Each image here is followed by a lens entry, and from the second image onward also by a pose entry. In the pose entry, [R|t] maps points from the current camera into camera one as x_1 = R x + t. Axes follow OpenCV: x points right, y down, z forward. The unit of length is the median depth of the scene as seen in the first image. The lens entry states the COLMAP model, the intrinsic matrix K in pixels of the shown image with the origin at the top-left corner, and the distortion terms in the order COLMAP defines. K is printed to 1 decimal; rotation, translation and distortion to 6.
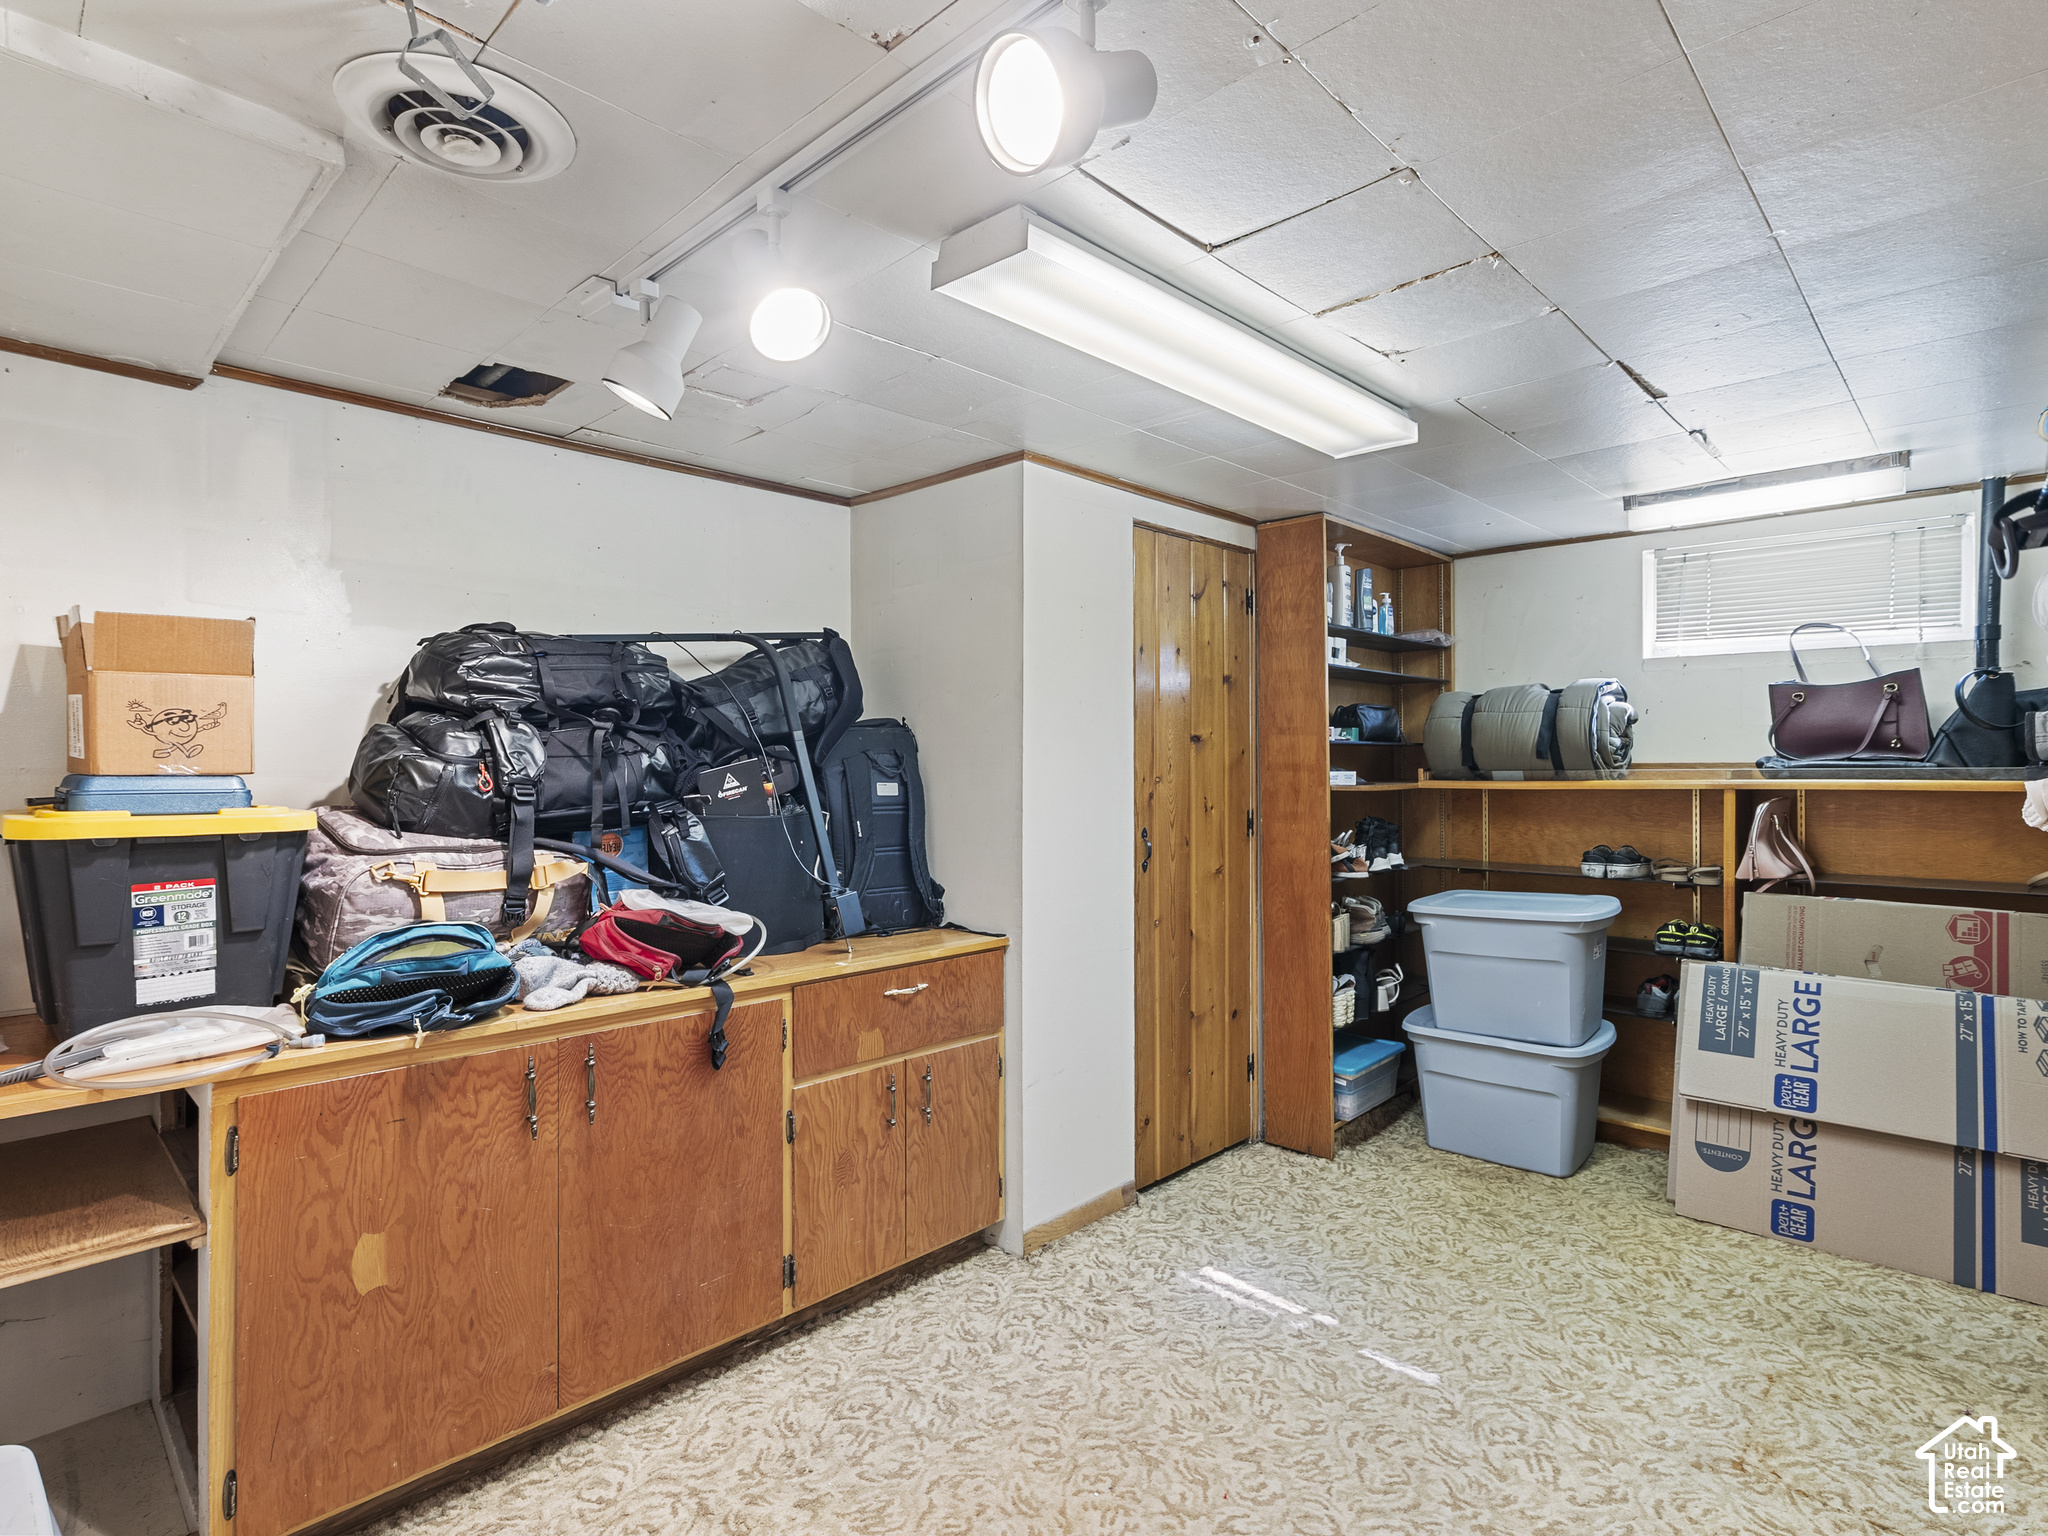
lens RADIAL K [[1048.5, 0, 1029.3], [0, 1048.5, 766.7], [0, 0, 1]] dist [-0.001857, 0.000338]
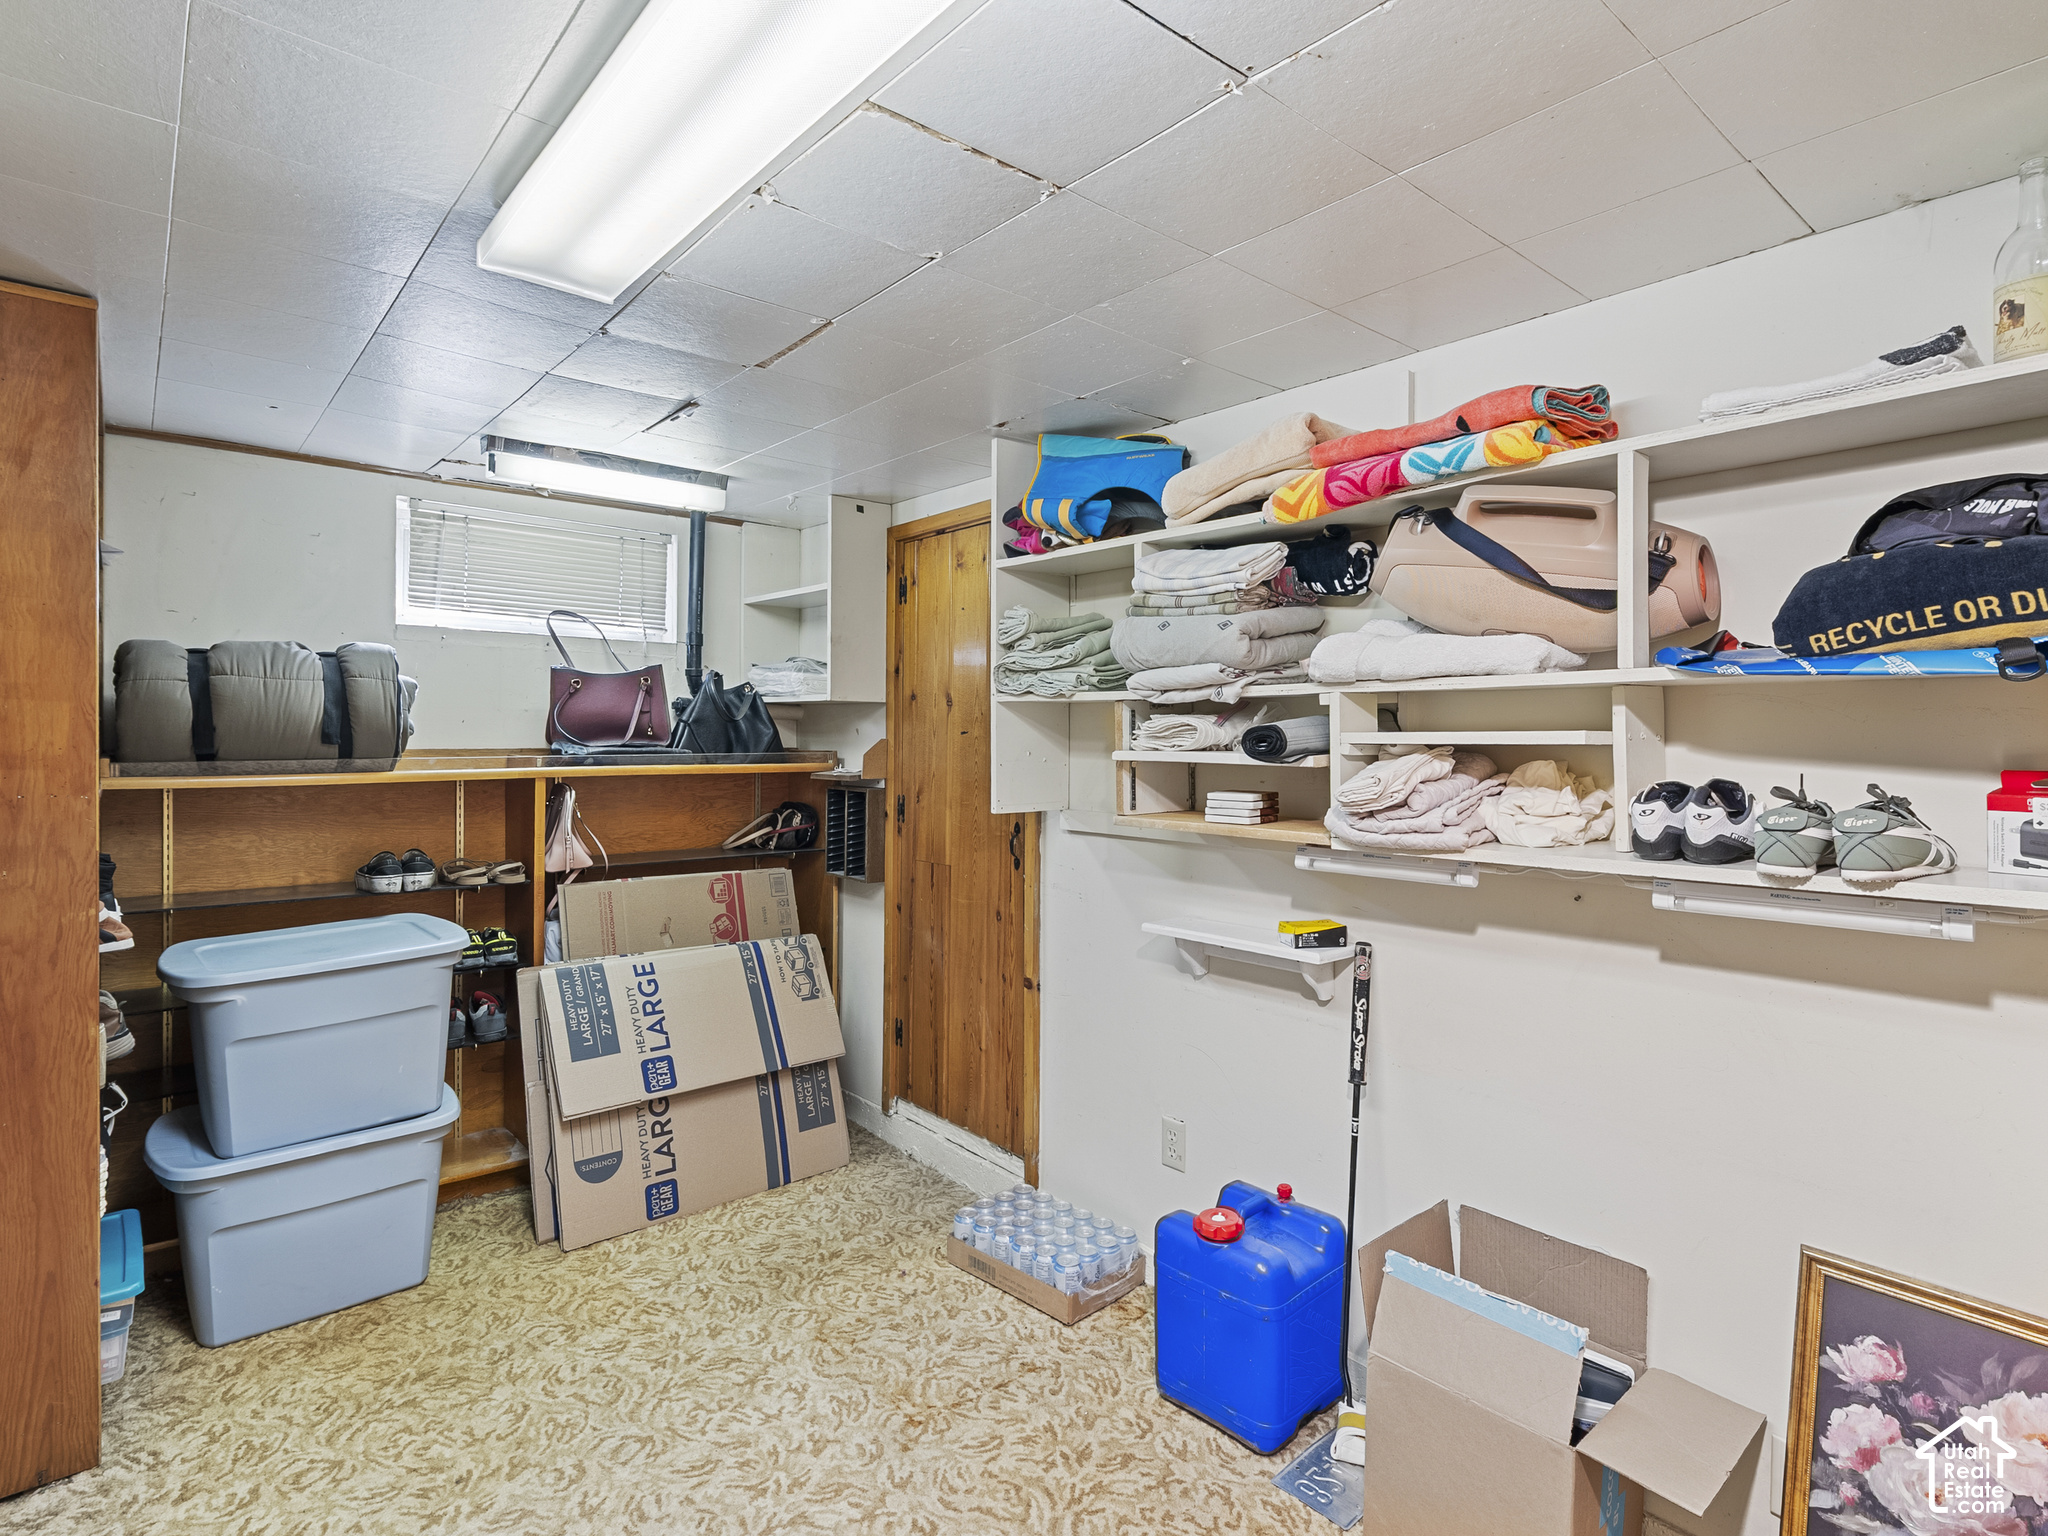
lens RADIAL K [[1048.5, 0, 1050.4], [0, 1048.5, 740.9], [0, 0, 1]] dist [-0.001857, 0.000338]
pose [[0.110852, 0.004642, 0.993826, -0.234477], [-0.002309, 0.999988, -0.004413, -0.009264], [-0.993834, -0.001805, 0.110861, 0.489514]]
